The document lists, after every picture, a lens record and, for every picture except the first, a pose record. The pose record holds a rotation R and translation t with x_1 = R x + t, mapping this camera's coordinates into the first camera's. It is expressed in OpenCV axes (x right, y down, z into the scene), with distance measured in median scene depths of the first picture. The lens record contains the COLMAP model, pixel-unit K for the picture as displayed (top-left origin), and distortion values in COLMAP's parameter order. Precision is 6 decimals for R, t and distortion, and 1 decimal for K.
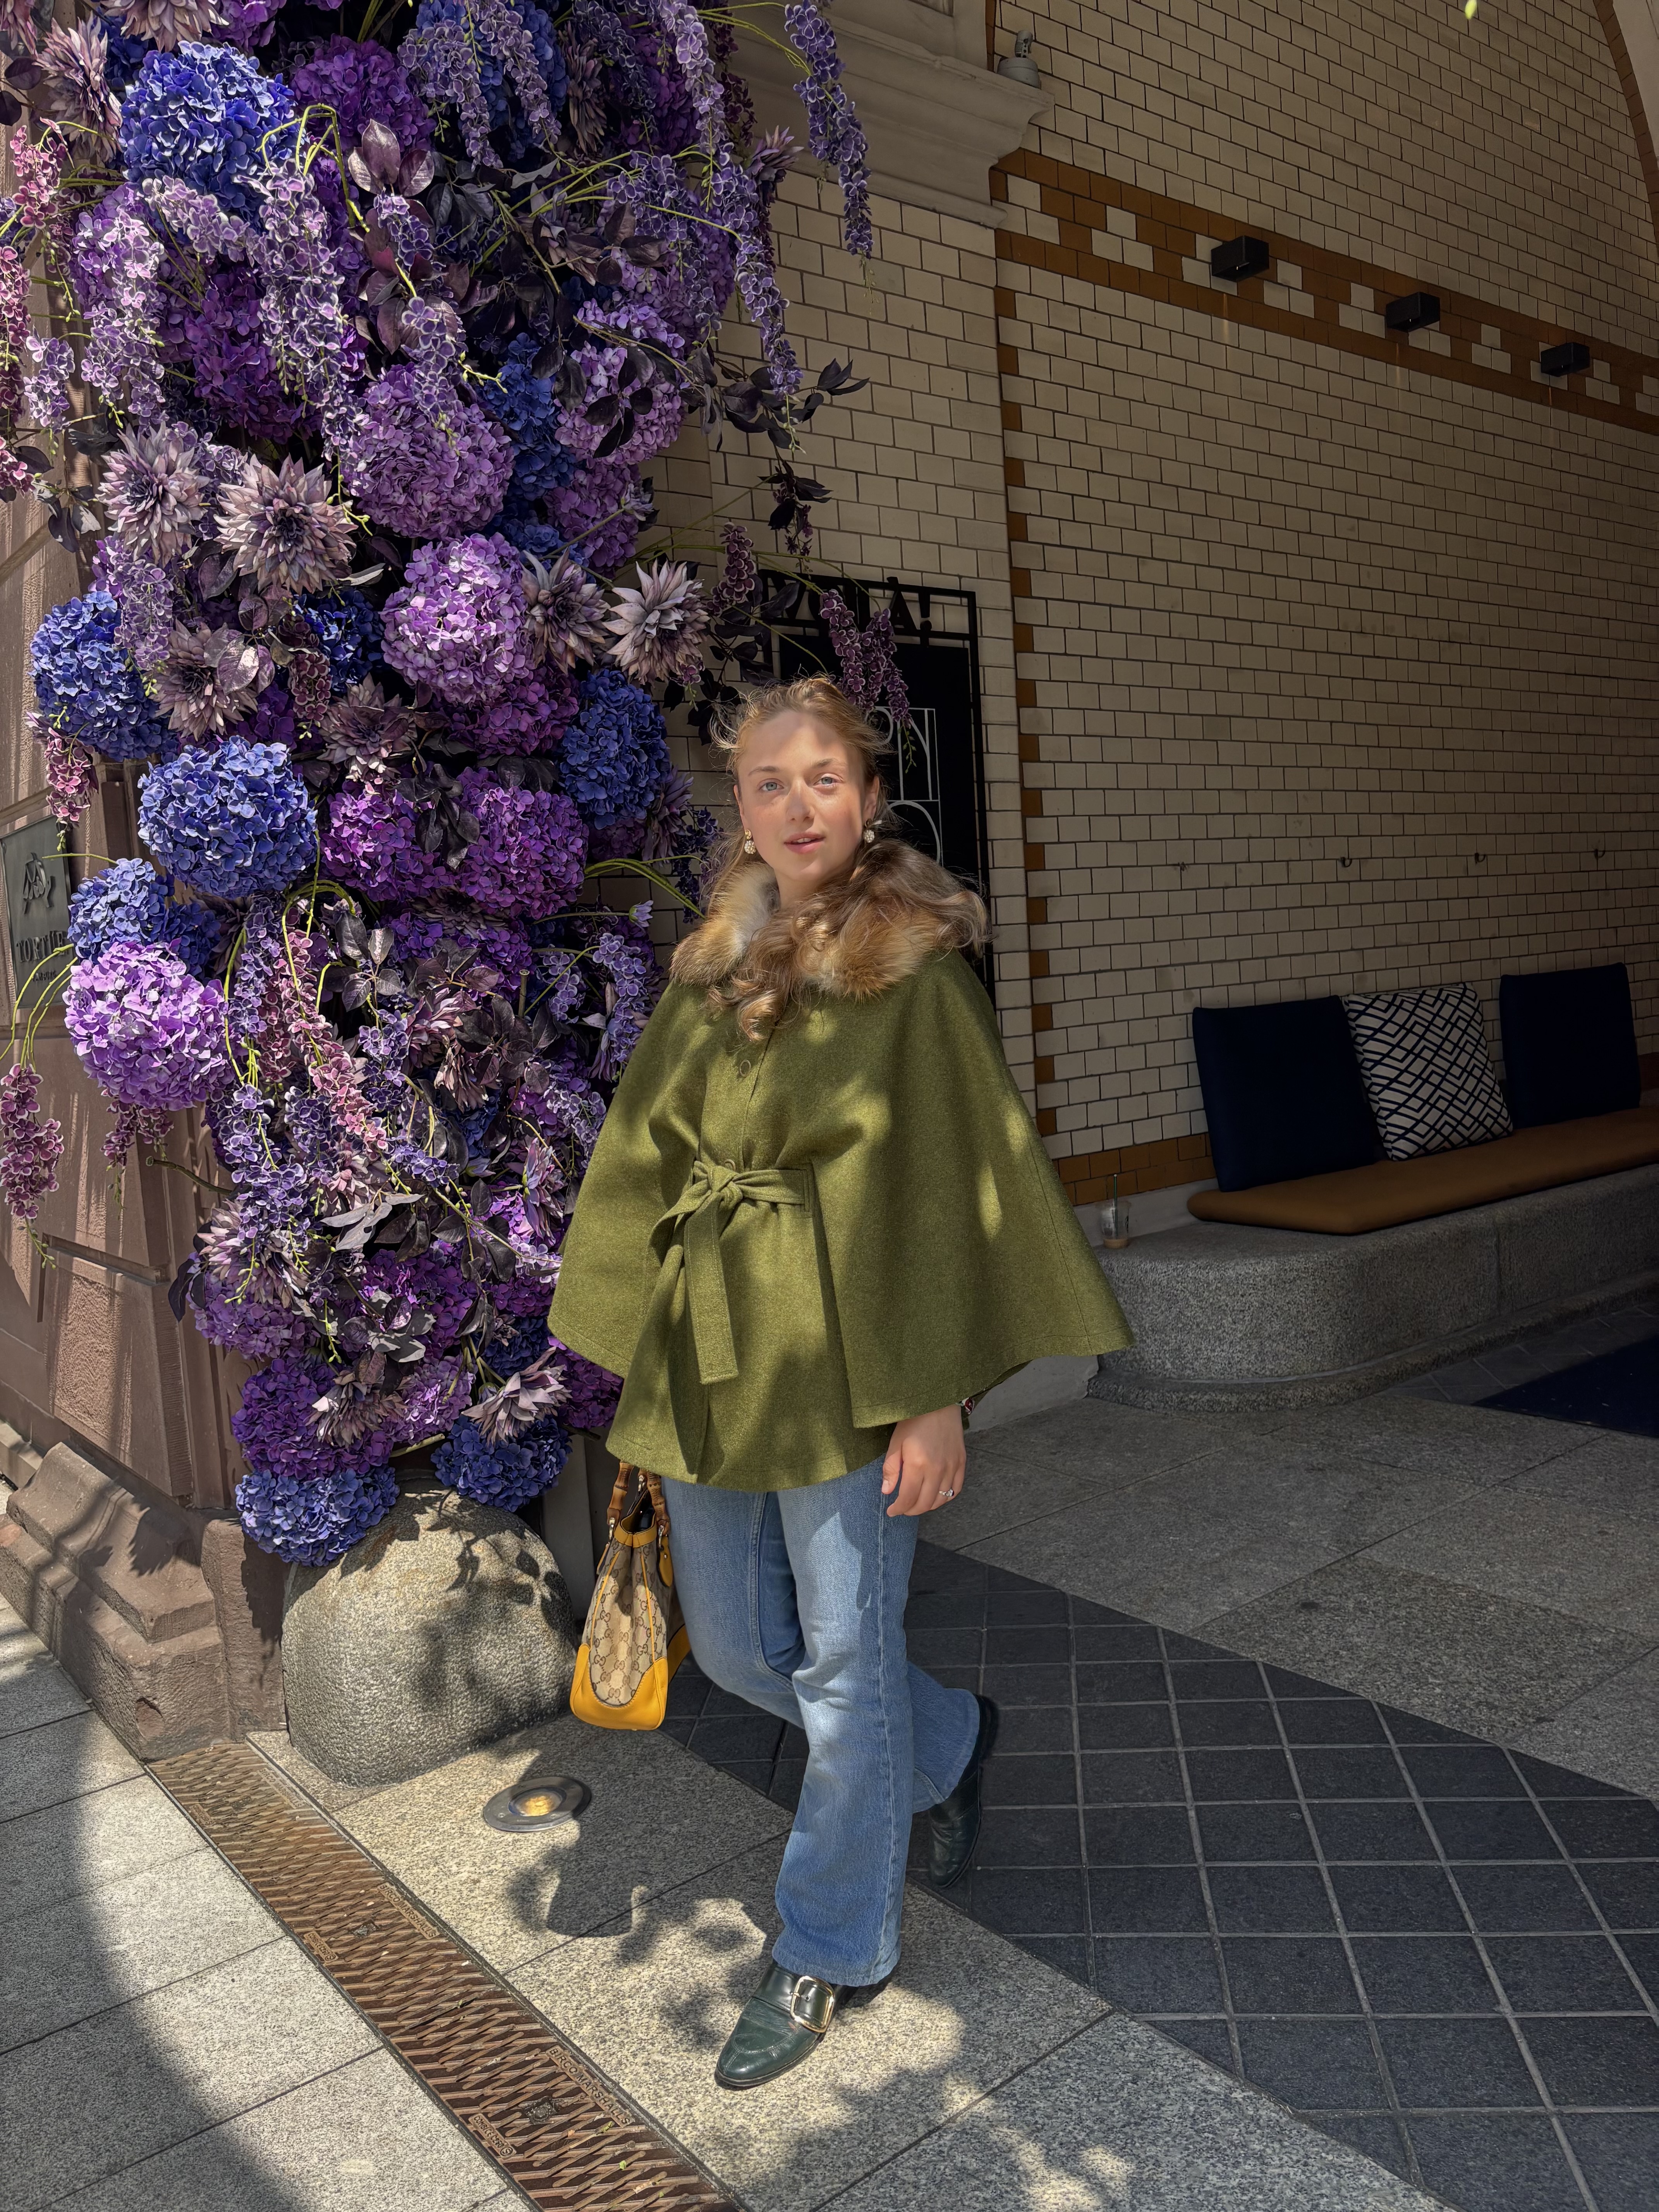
lens RADIAL K [[1693.7, 0, 829.1], [0, 1693.7, 1097.2], [0, 0, 1]] dist [0.087316, -0.097807]
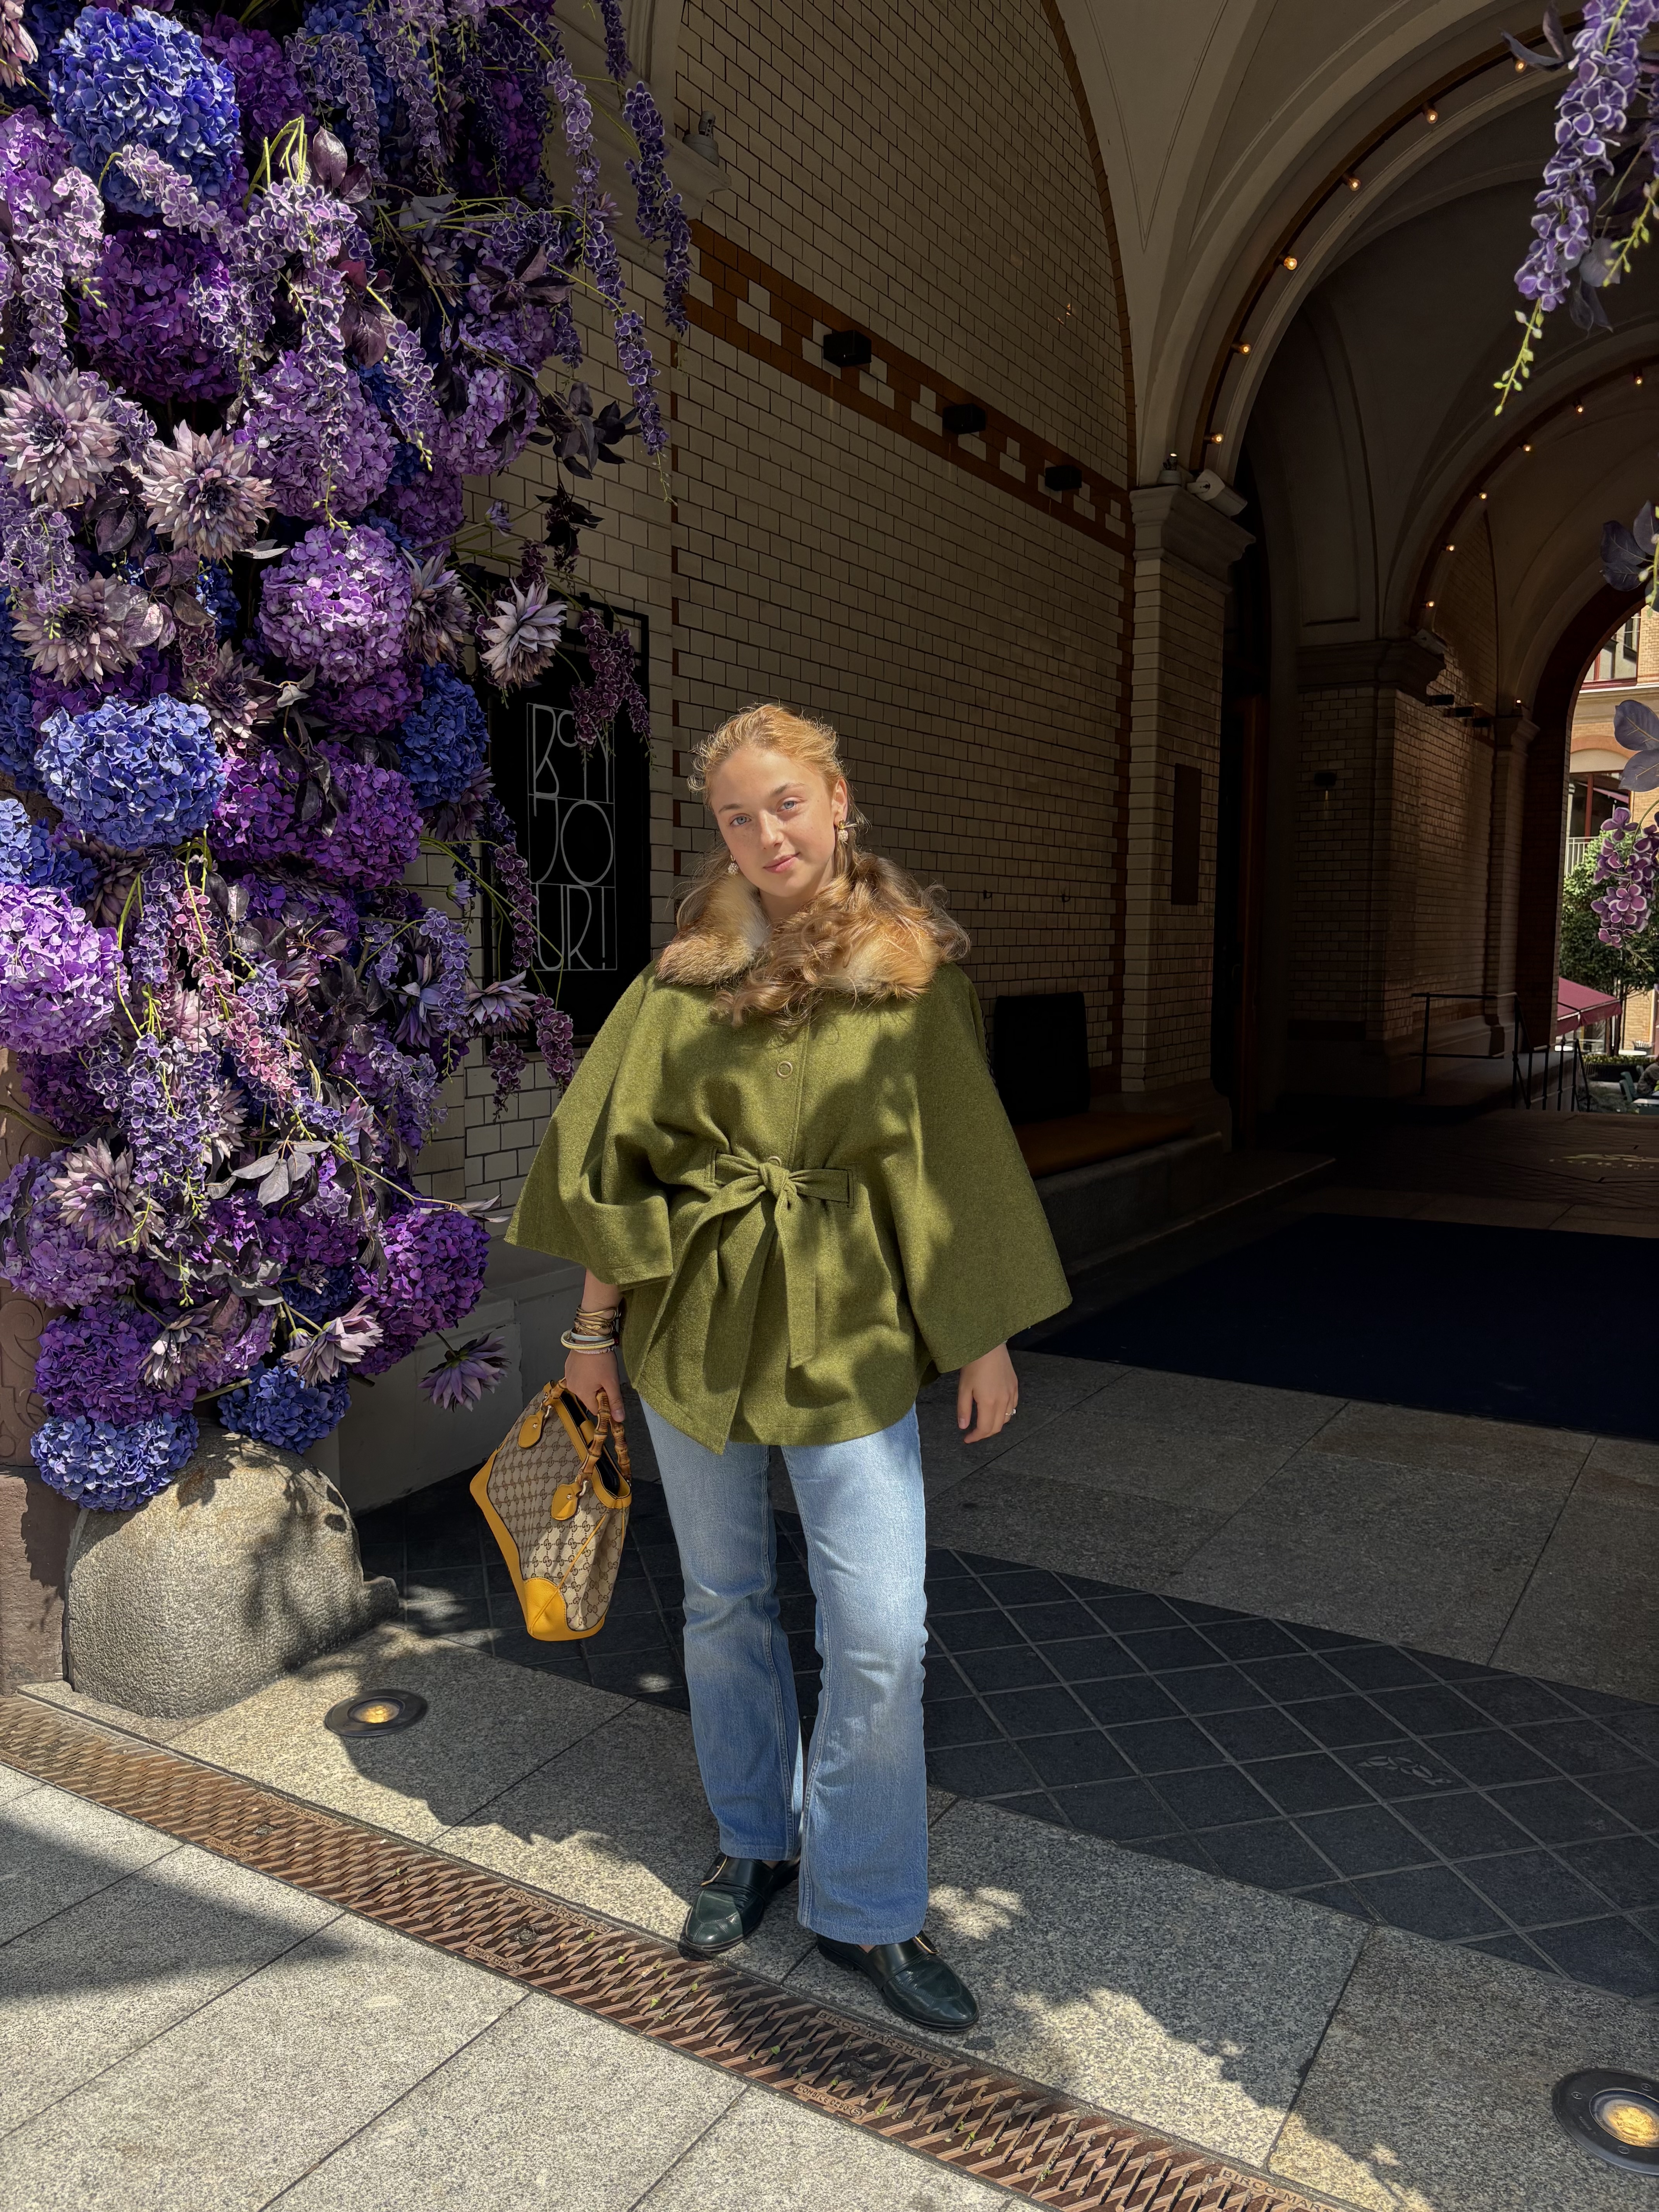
lens RADIAL K [[1685.7, 0, 829.5], [0, 1685.7, 1106.0], [0, 0, 1]] dist [0.081012, -0.067022]
pose [[0.932217, 0.033919, 0.360306, -0.299464], [-0.037077, 0.999311, 0.001854, 0.018328], [-0.359995, -0.015087, 0.932832, -0.096385]]
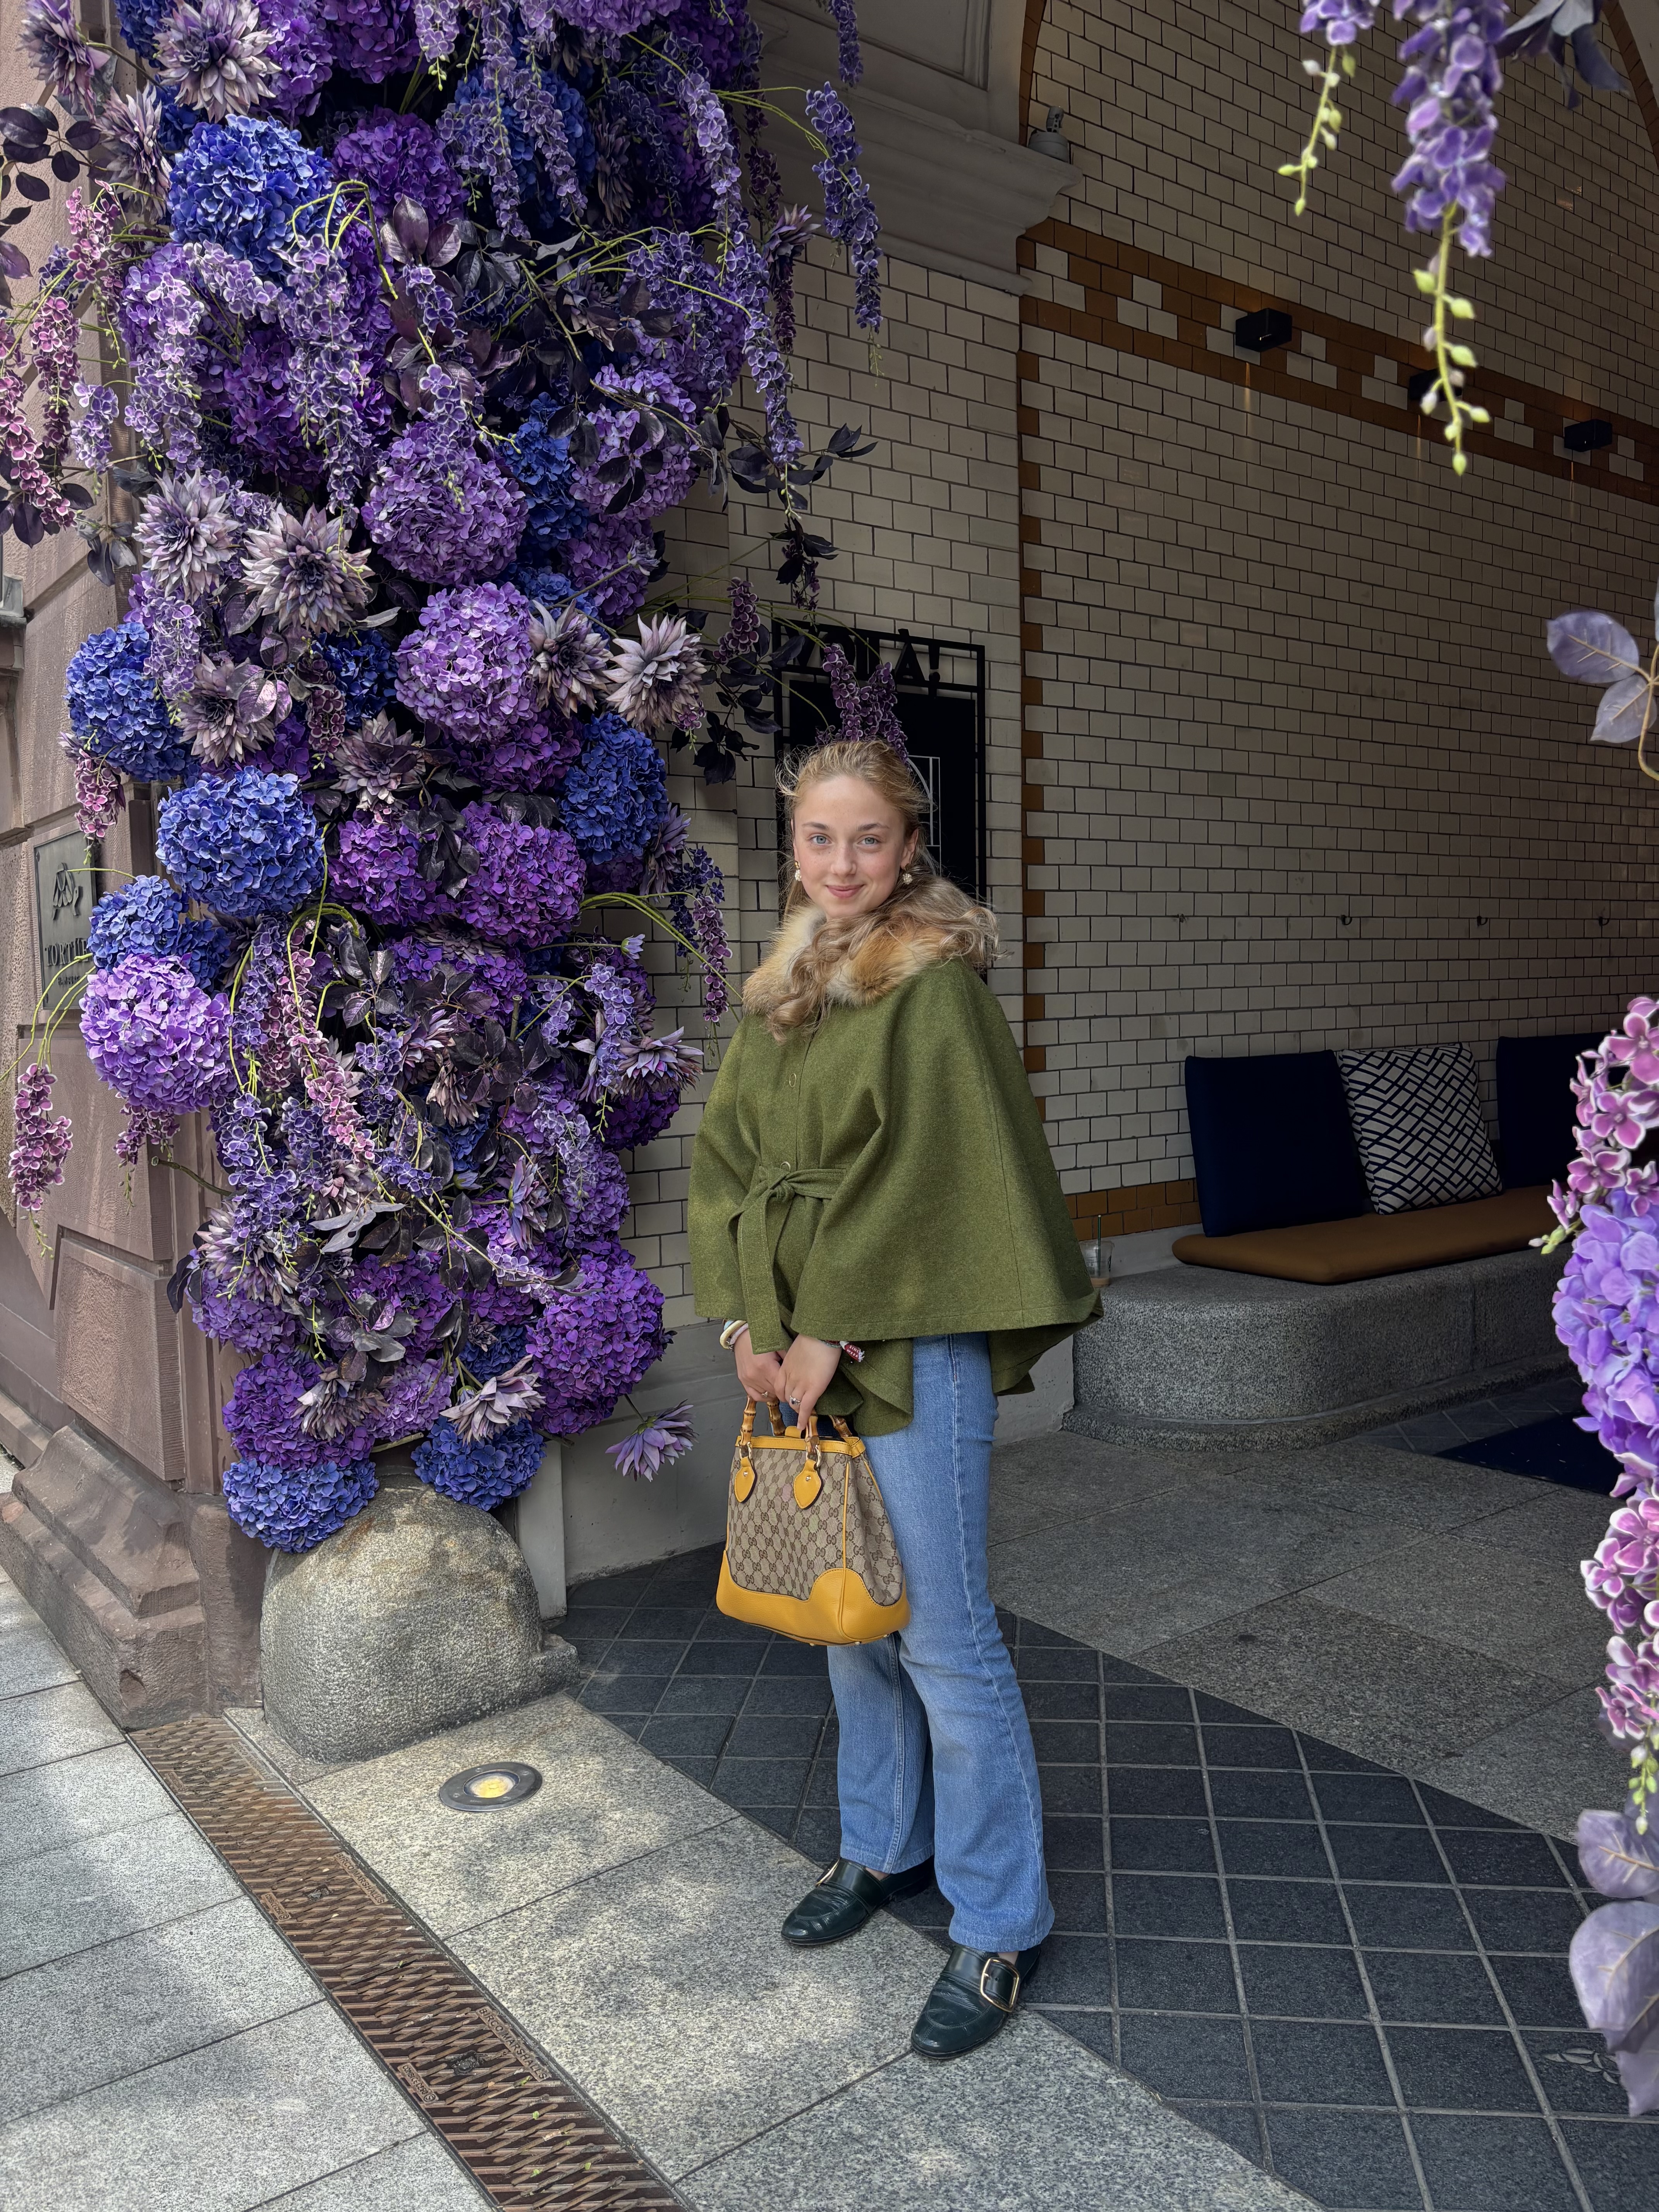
lens RADIAL K [[1693.4, 0, 832.9], [0, 1693.4, 1116.6], [0, 0, 1]] dist [0.083193, -0.088984]
pose [[0.998854, 0.044534, -0.017512, 0.039182], [-0.044620, 0.998994, -0.004546, -0.003820], [0.017292, 0.005322, 0.999836, -0.050813]]
